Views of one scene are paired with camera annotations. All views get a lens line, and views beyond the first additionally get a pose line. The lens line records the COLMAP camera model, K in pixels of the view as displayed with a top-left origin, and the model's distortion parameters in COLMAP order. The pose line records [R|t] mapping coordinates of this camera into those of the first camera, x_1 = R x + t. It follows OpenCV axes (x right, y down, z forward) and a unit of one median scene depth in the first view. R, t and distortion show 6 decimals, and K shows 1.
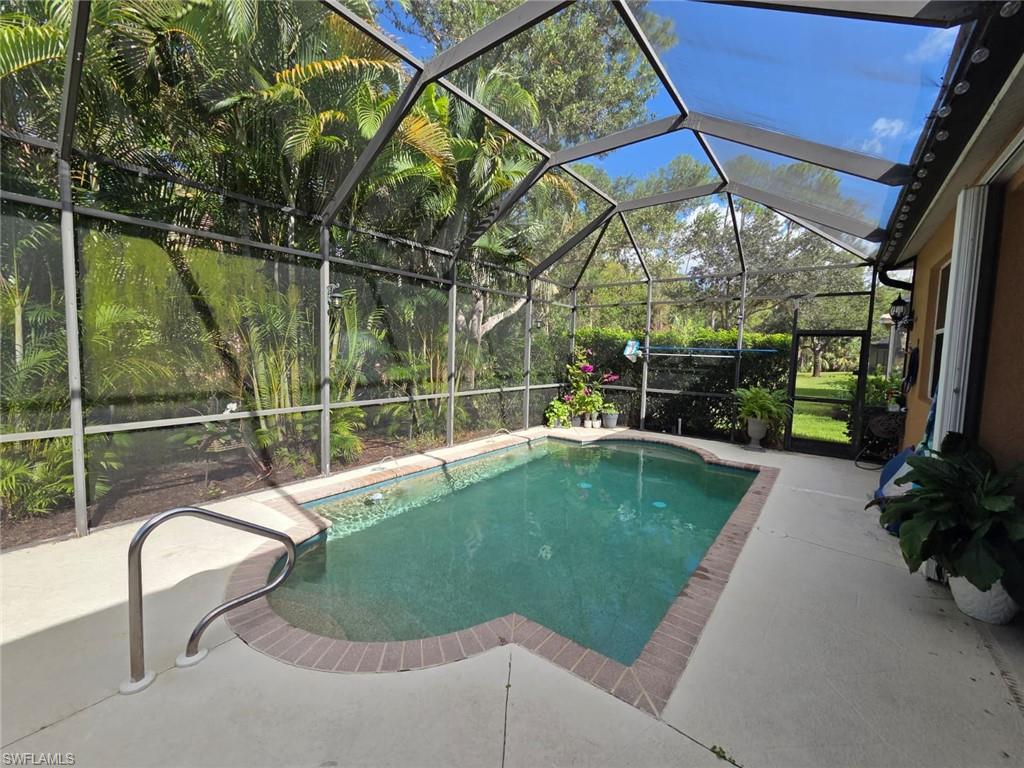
lens RADIAL K [[423.5, 0, 514.4], [0, 423.5, 382.0], [0, 0, 1]] dist [0.002400, 0.000269]
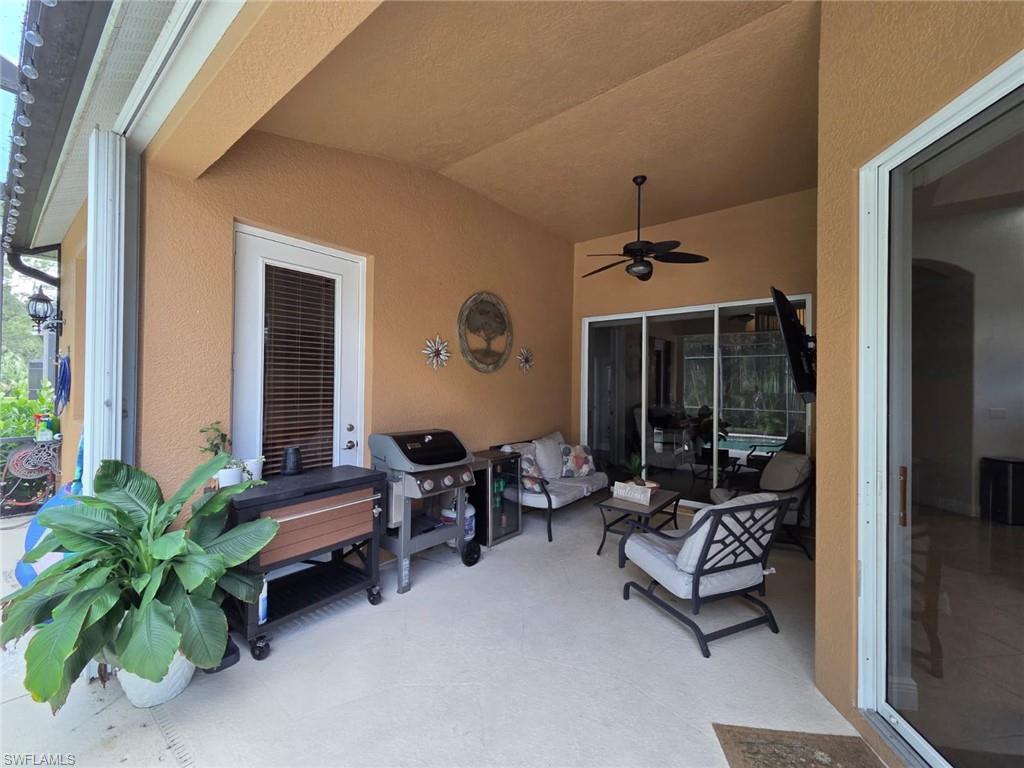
lens RADIAL K [[423.5, 0, 514.4], [0, 423.5, 382.0], [0, 0, 1]] dist [0.002400, 0.000269]
pose [[0.024386, -0.014200, 0.999602, 0.338695], [0.063924, 0.997875, 0.012616, 0.018994], [-0.997657, 0.063591, 0.025242, 0.291534]]
